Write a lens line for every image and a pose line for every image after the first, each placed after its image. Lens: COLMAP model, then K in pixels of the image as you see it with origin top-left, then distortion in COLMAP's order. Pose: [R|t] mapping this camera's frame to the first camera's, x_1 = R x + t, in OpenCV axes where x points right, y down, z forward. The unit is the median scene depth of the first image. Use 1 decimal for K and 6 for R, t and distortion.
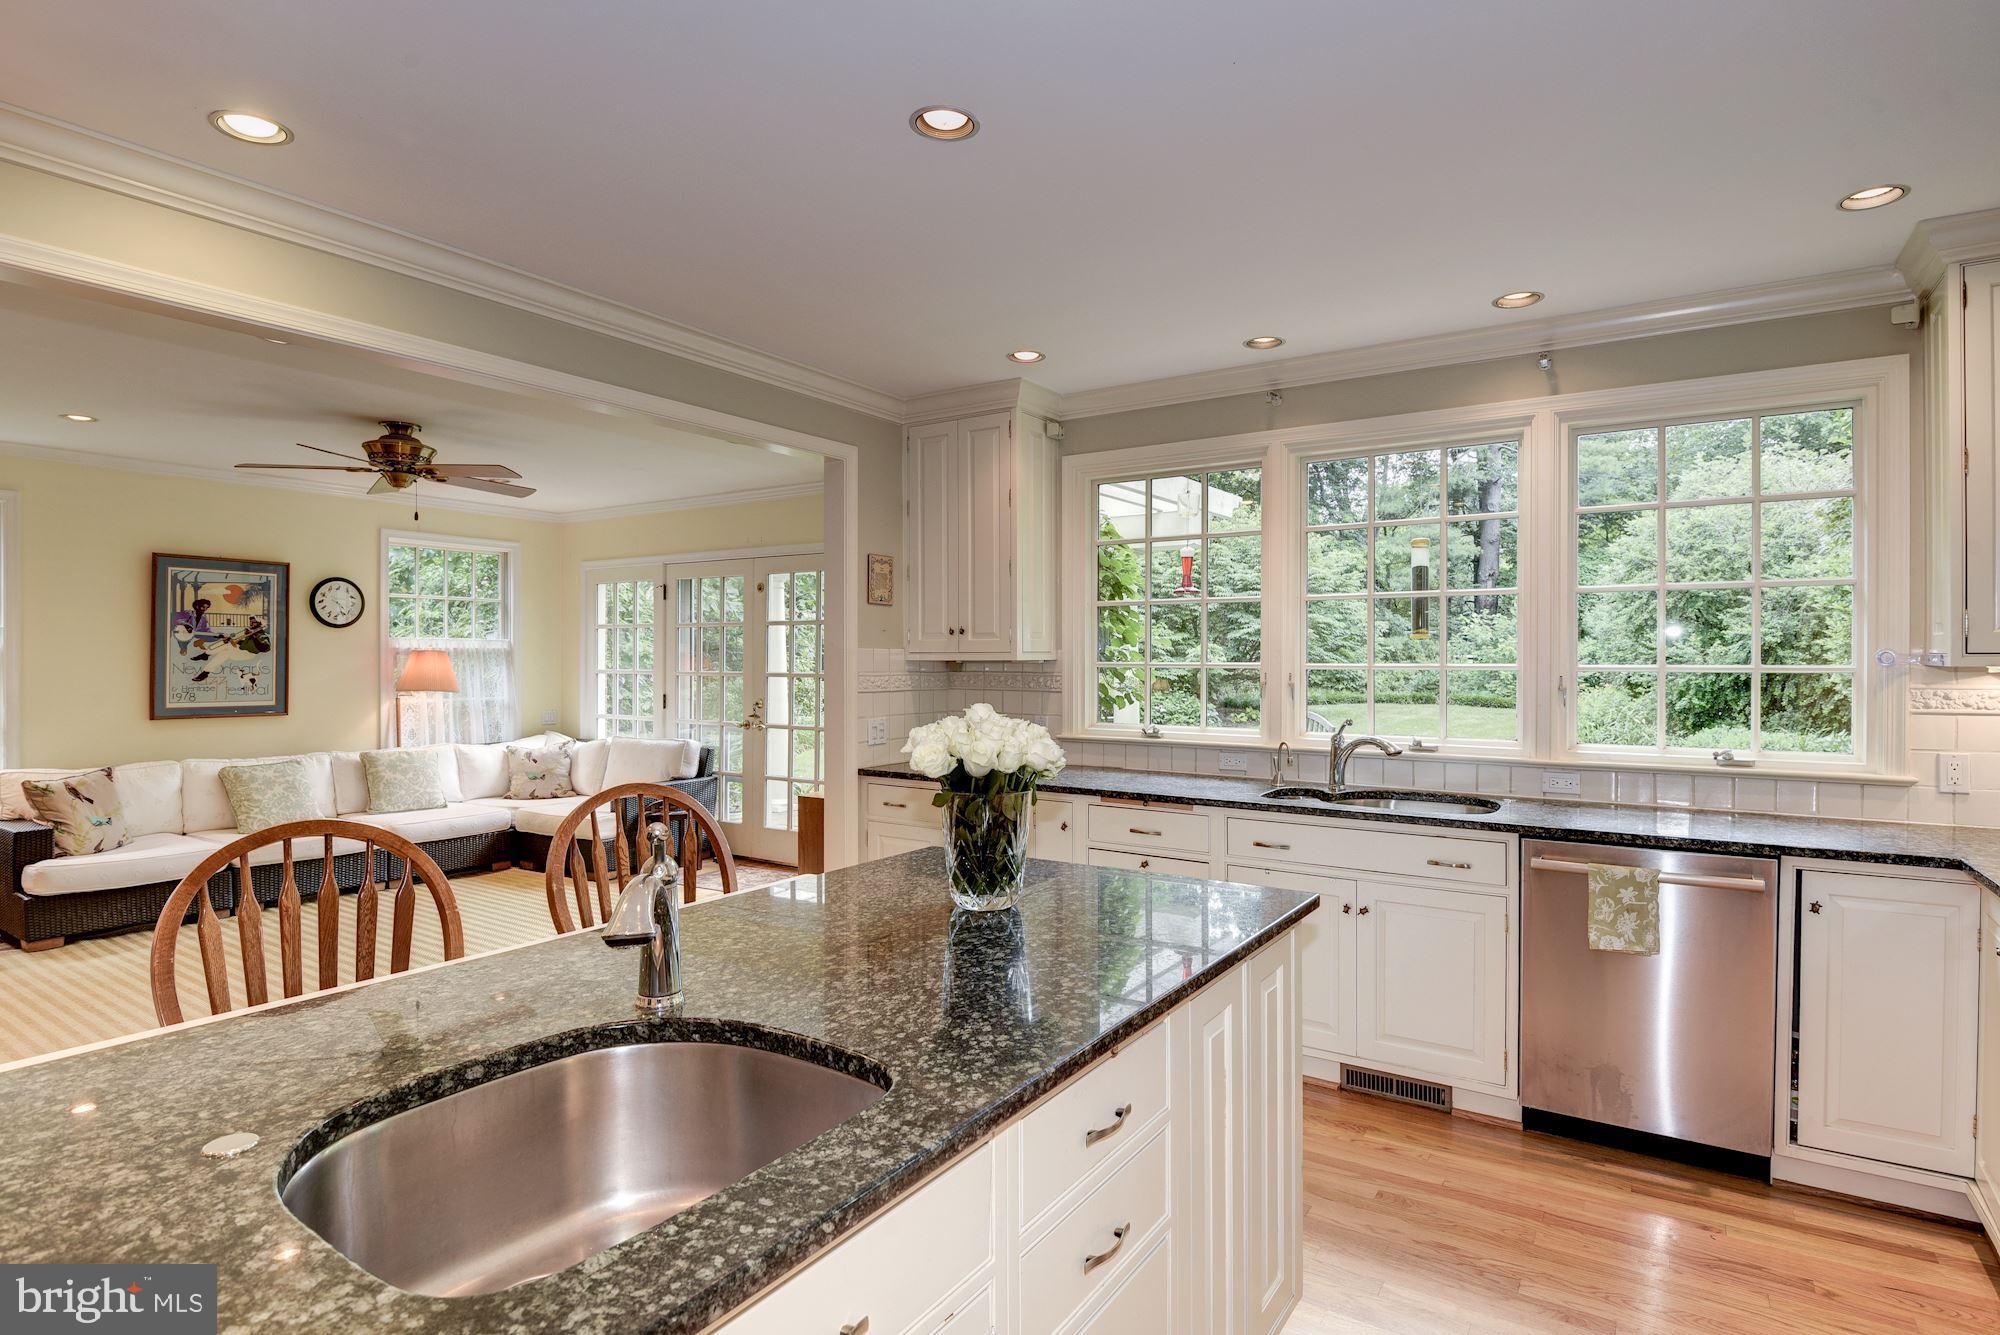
lens RADIAL K [[1002.4, 0, 1014.4], [0, 1002.4, 669.6], [0, 0, 1]] dist [-0.014214, -0.006965]
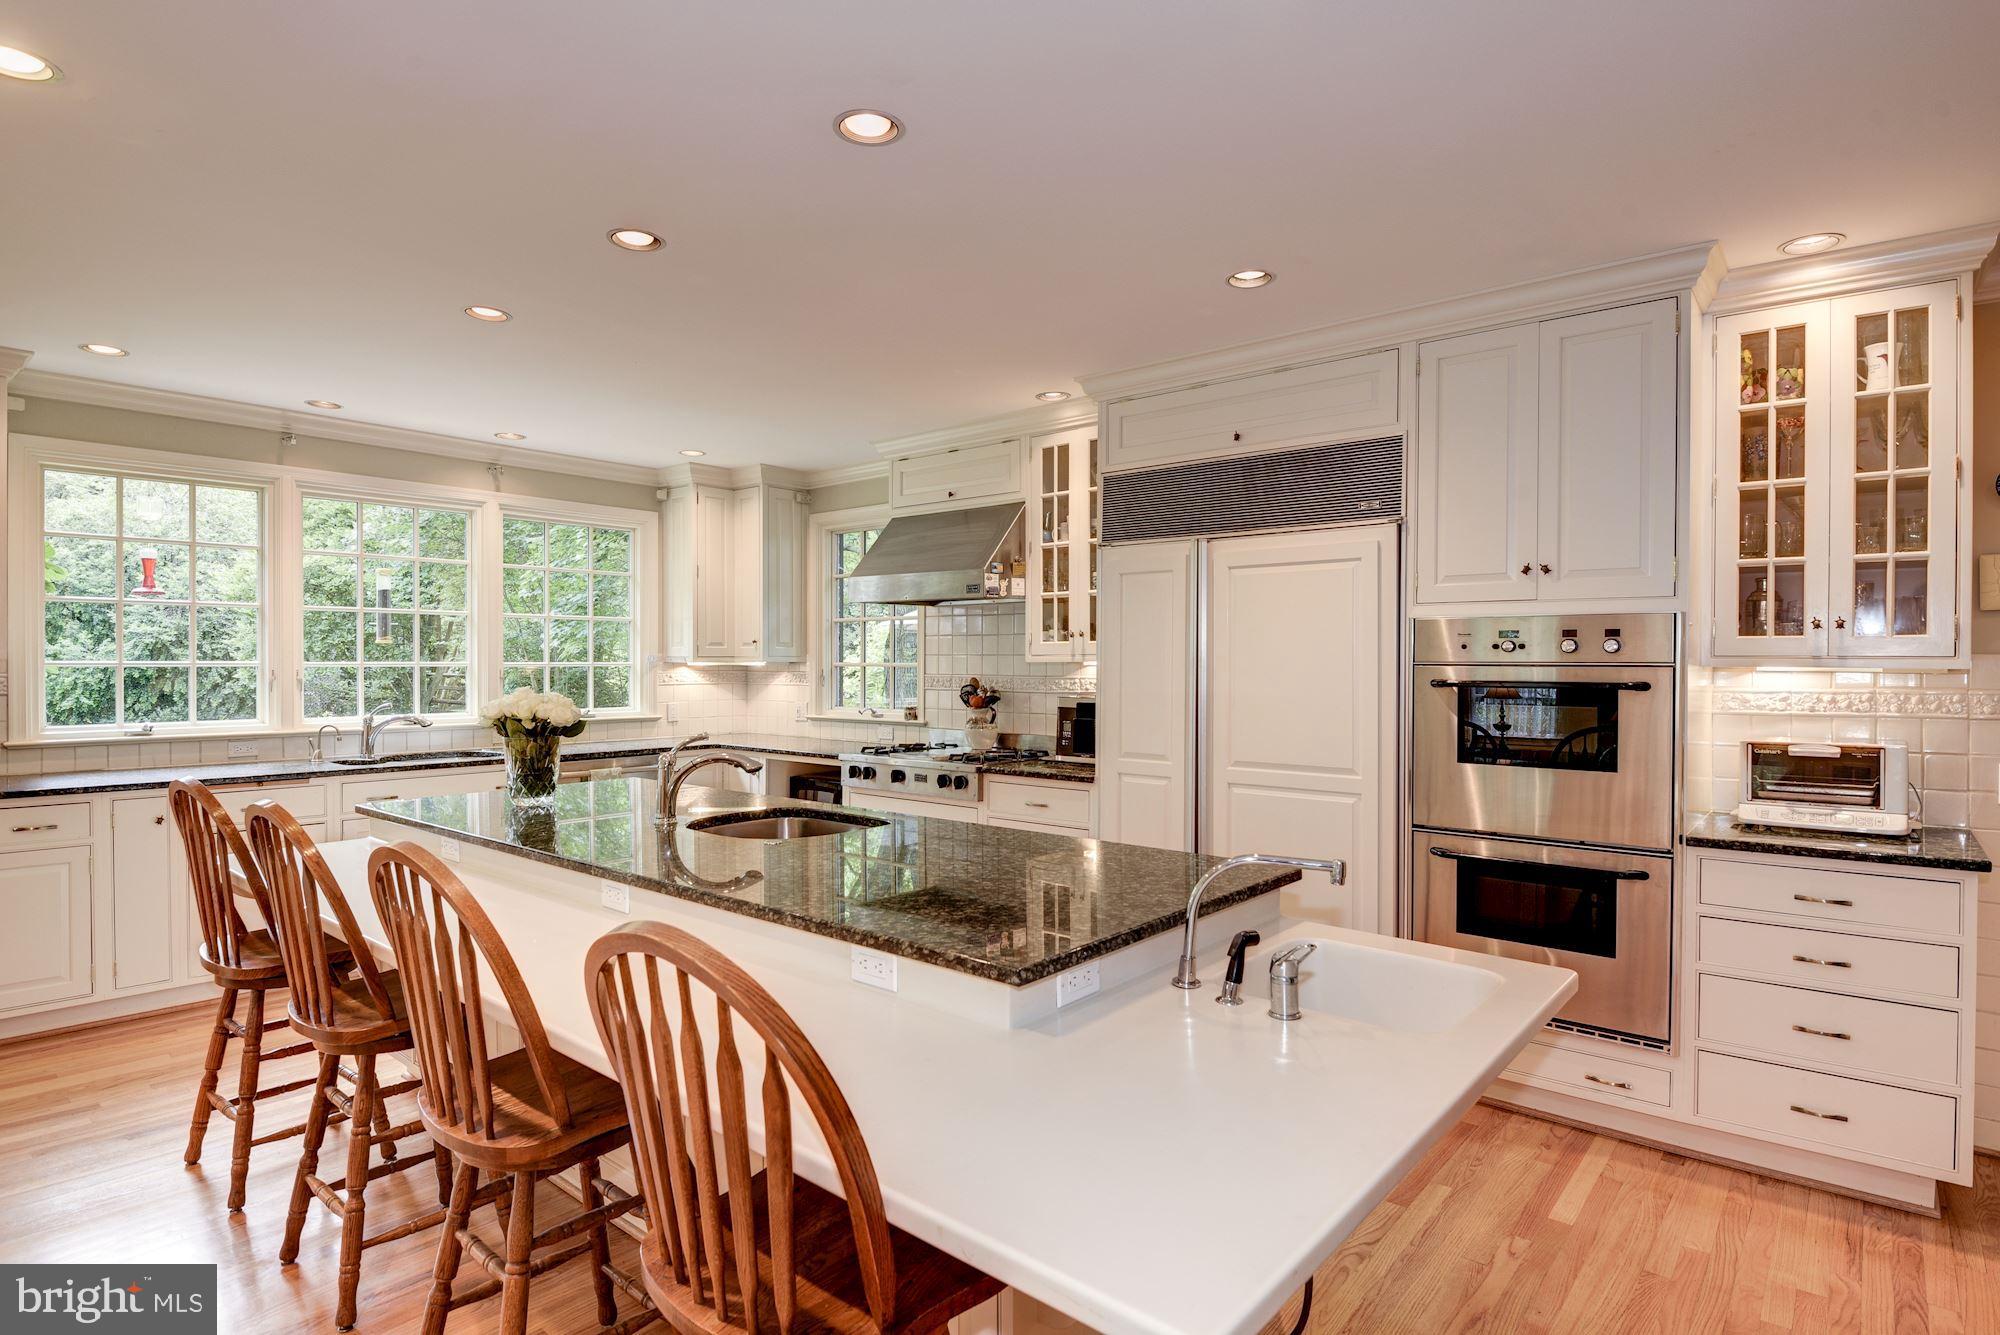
lens RADIAL K [[1039.8, 0, 988.9], [0, 1039.8, 672.2], [0, 0, 1]] dist [-0.012477, -0.001716]
pose [[0.122109, -0.012430, 0.992439, -0.636523], [0.007502, 0.999905, 0.011601, -0.001670], [-0.992488, 0.006029, 0.122191, 0.015997]]
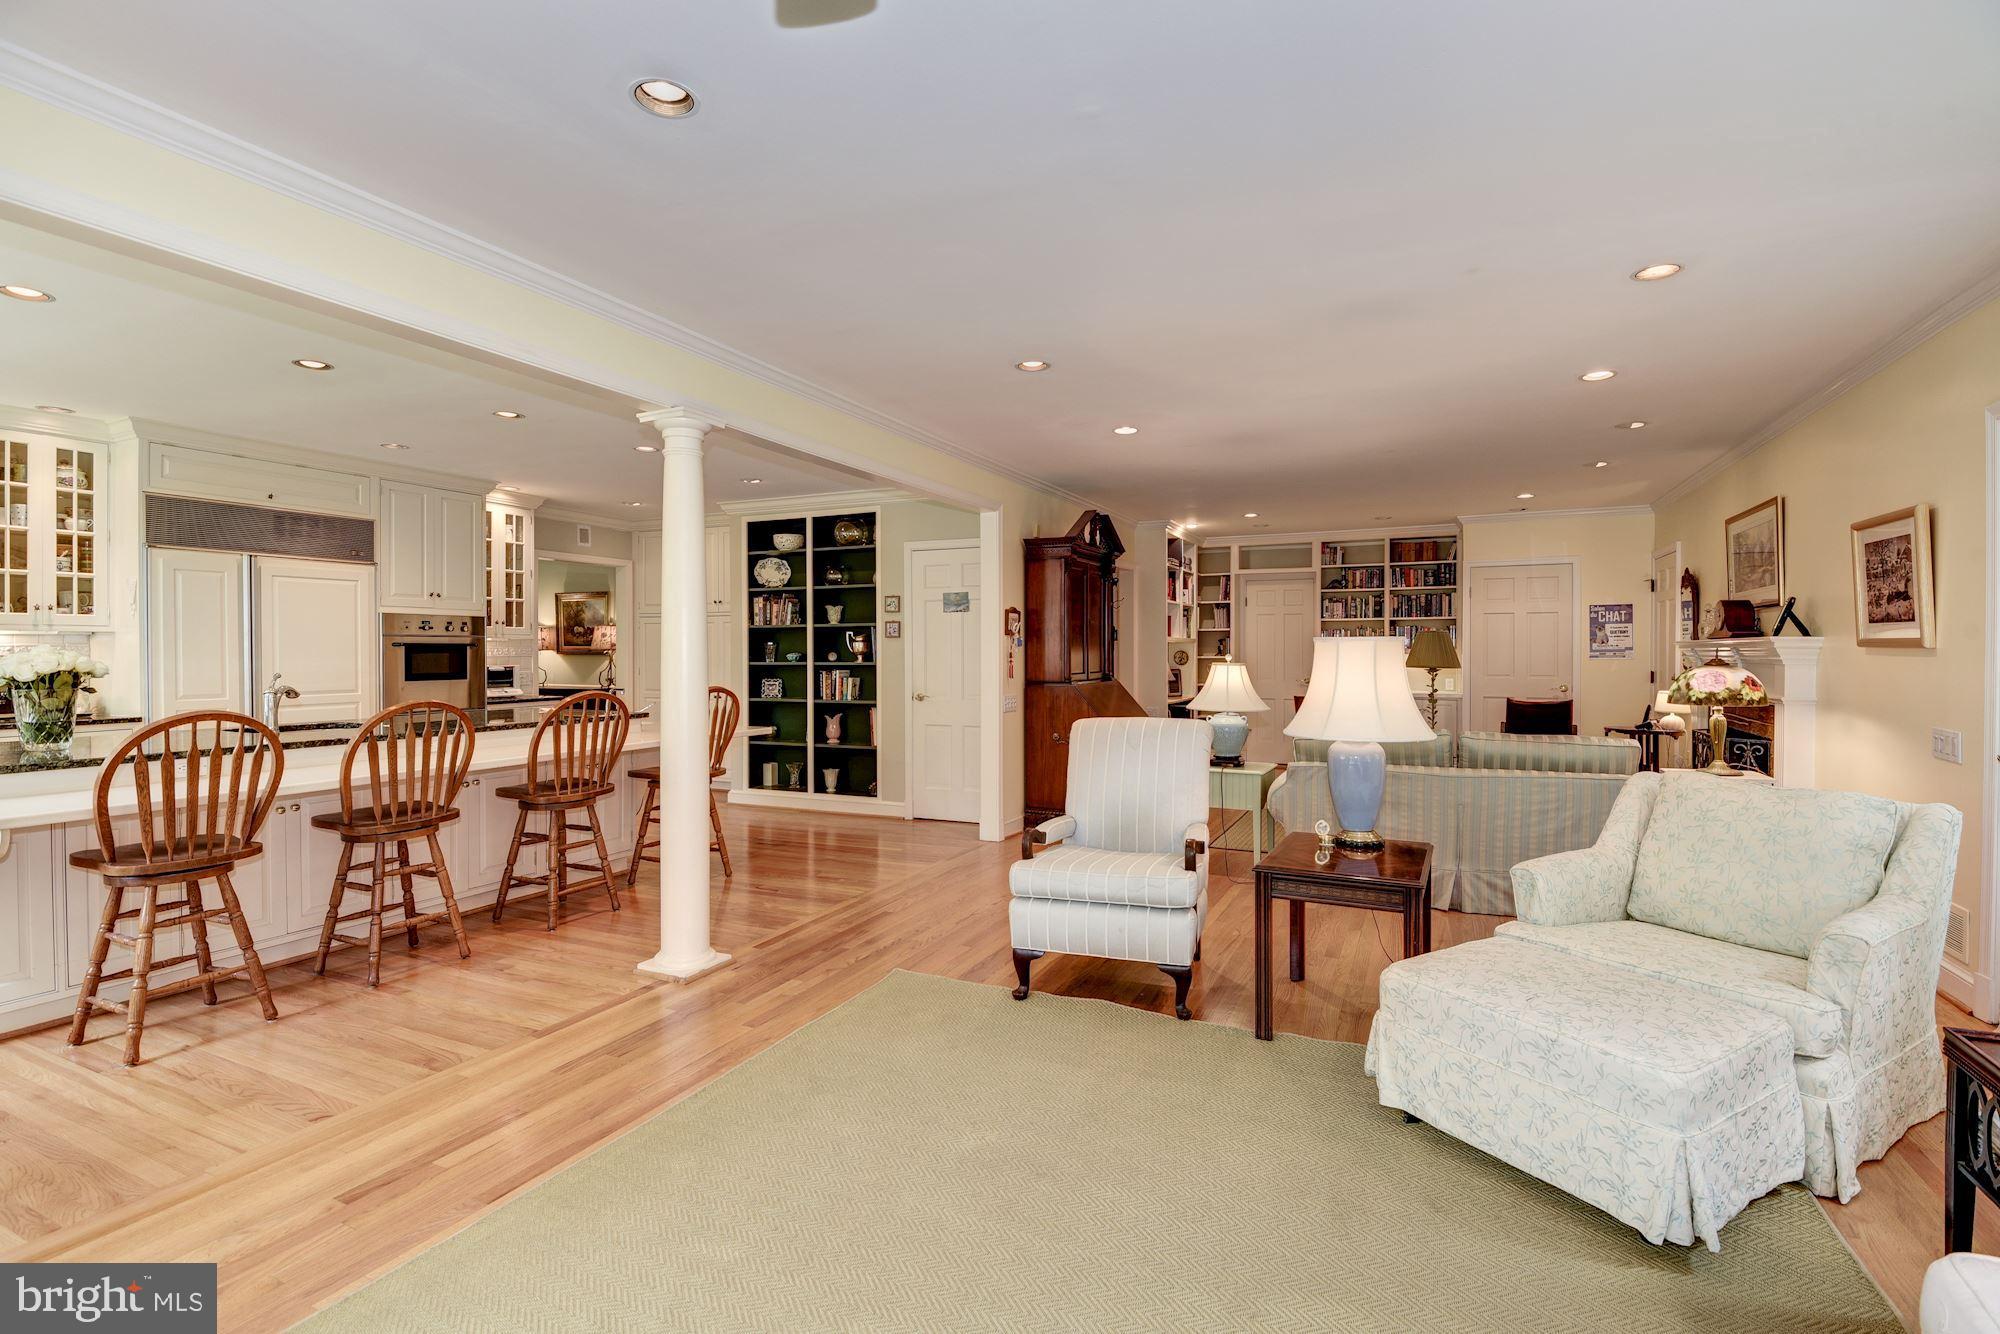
lens RADIAL K [[906.5, 0, 1001.3], [0, 906.5, 659.2], [0, 0, 1]] dist [-0.018295, -0.001573]
pose [[-0.990936, 0.015915, -0.133386, -0.530116], [0.014179, 0.999802, 0.013952, 0.054298], [0.133582, 0.011934, -0.990966, 2.016635]]
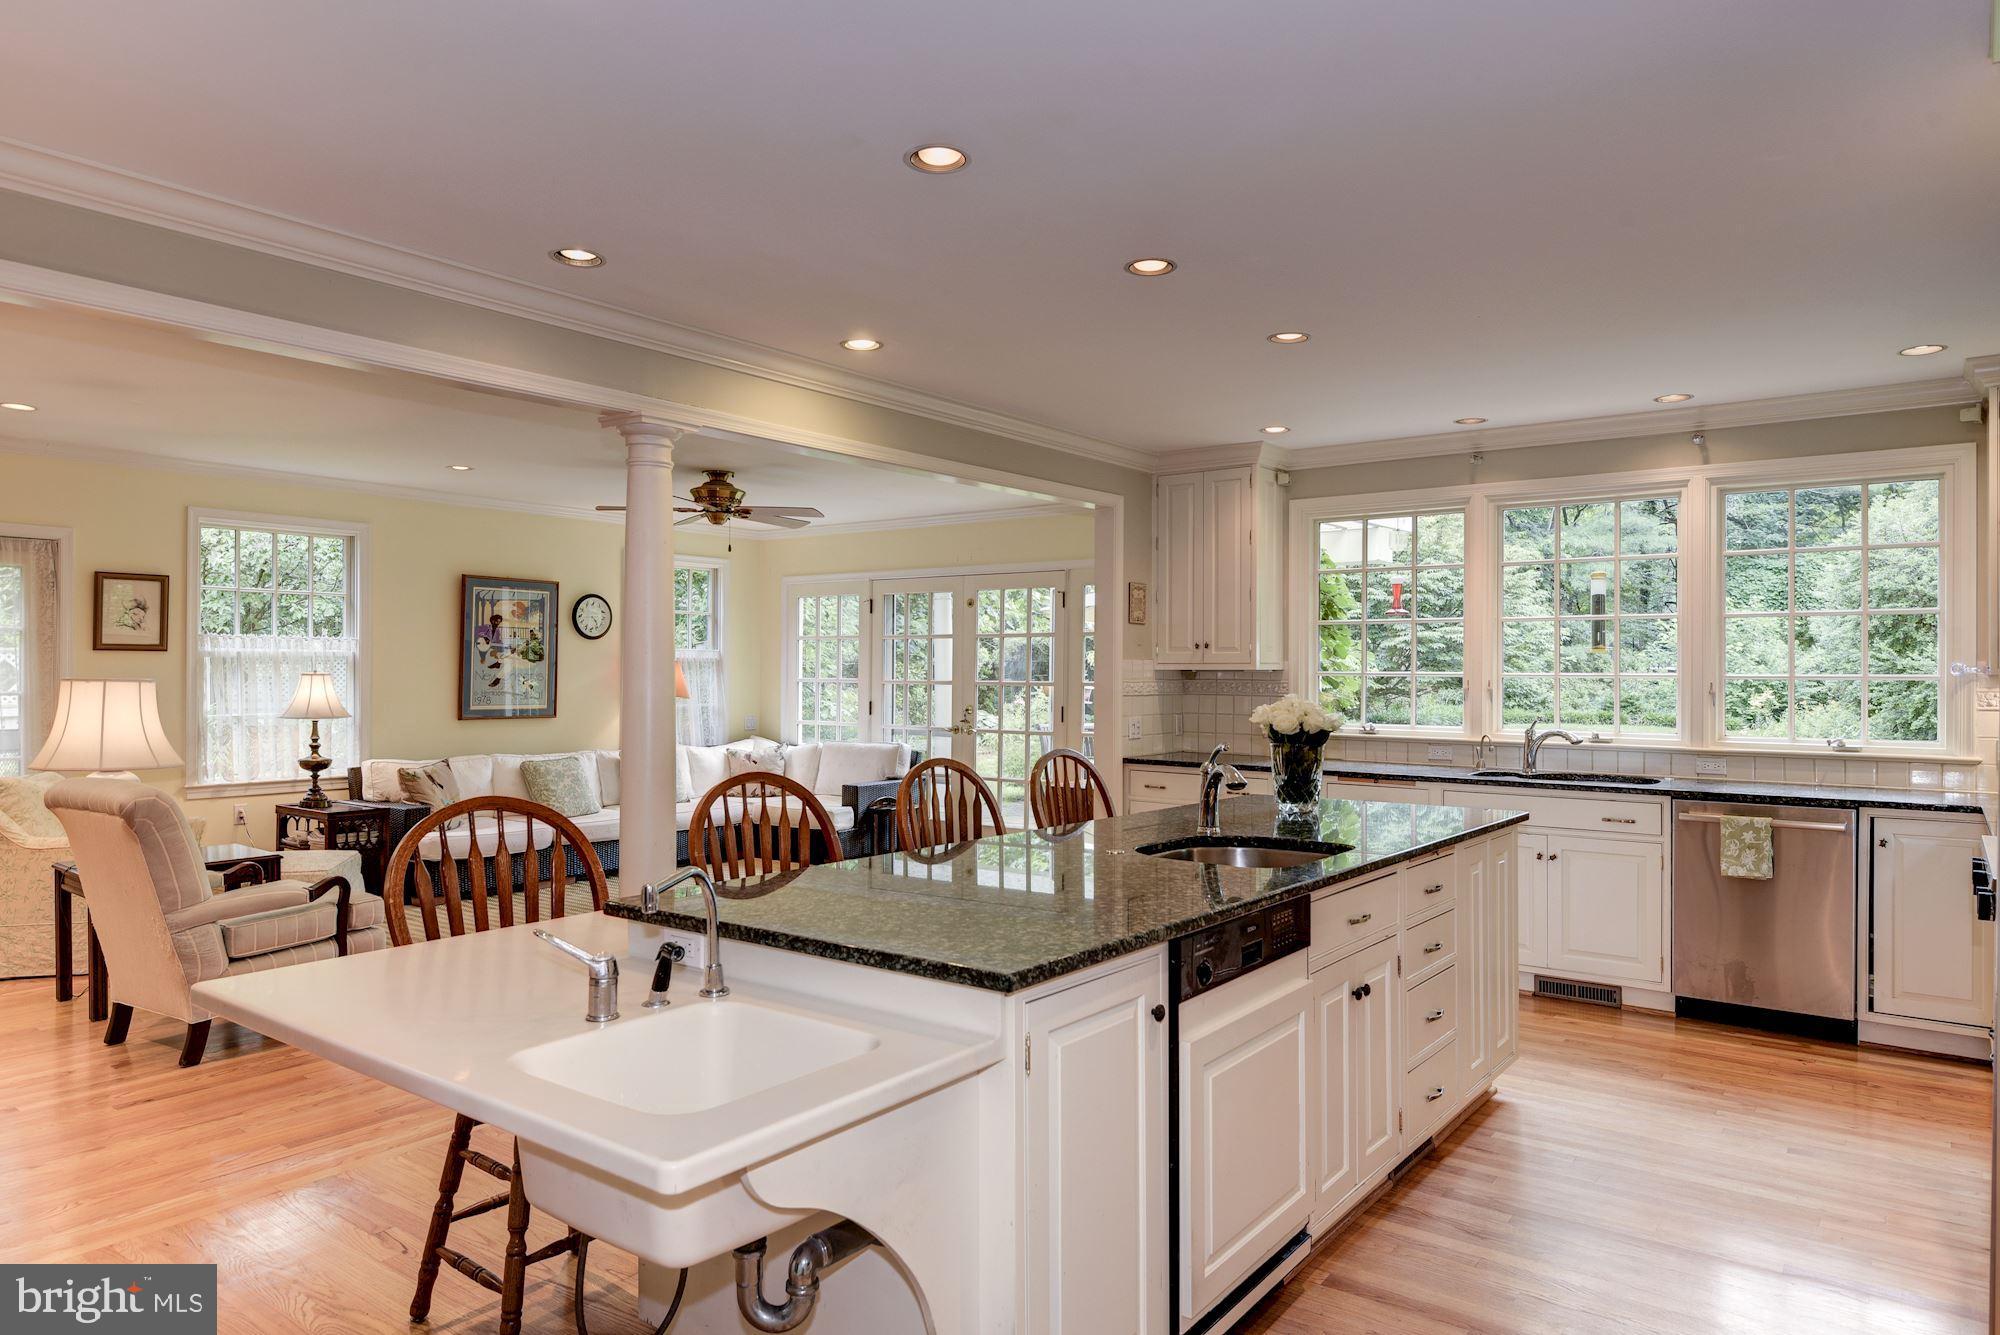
lens RADIAL K [[1206.2, 0, 1000.3], [0, 1206.2, 673.6], [0, 0, 1]] dist [0.002516, -0.011225]
pose [[0.996570, 0.002899, -0.082709, -0.149685], [-0.003518, 0.999967, -0.007328, 0.005795], [0.082685, 0.007594, 0.996547, -0.395053]]
